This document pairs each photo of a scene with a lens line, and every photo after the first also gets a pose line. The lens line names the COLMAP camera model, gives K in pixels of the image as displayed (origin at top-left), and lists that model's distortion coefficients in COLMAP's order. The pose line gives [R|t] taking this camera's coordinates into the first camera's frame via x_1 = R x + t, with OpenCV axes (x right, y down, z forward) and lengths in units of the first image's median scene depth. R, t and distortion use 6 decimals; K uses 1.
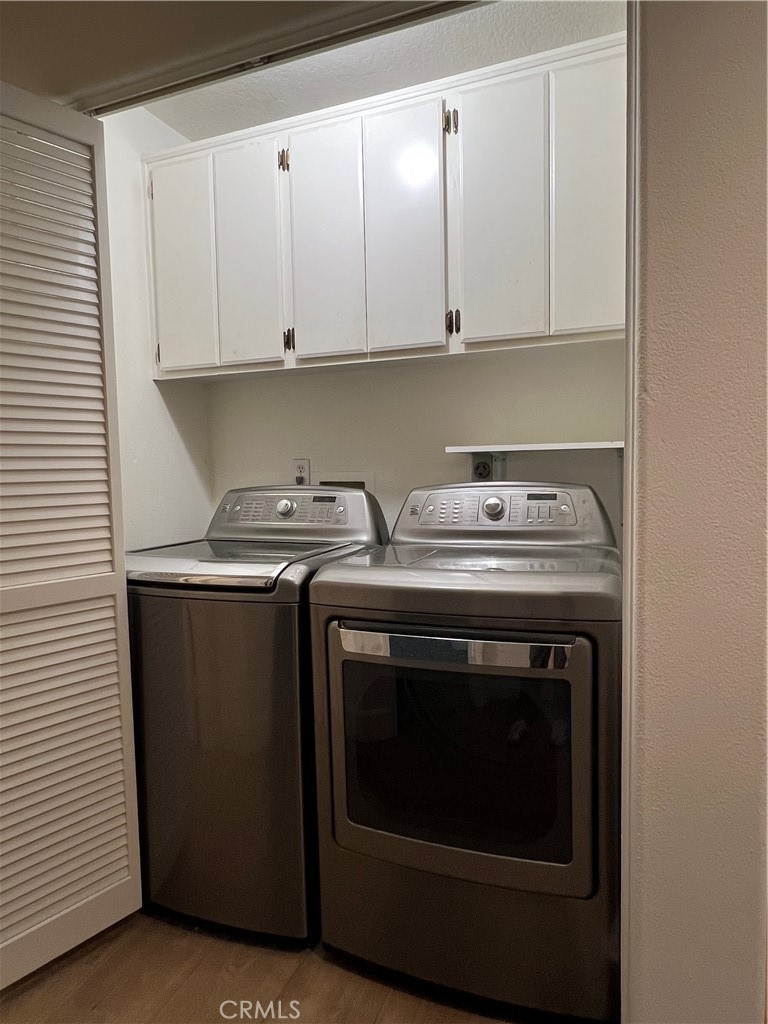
lens RADIAL K [[603.5, 0, 382.0], [0, 603.5, 510.2], [0, 0, 1]] dist [-0.001527, -0.000251]
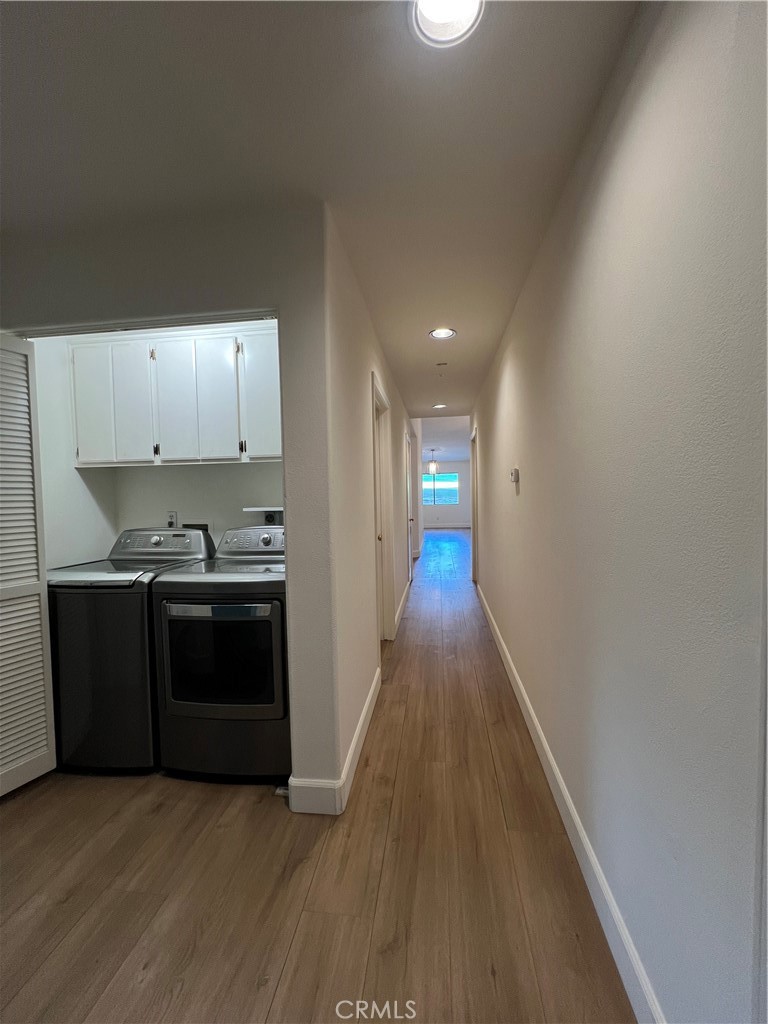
lens RADIAL K [[409.2, 0, 387.6], [0, 409.2, 511.7], [0, 0, 1]] dist [0.002981, 0.000436]
pose [[0.972967, -0.008770, 0.230776, 0.264859], [0.016635, 0.999344, -0.032156, -0.045230], [-0.230343, 0.035126, 0.972475, -0.410735]]
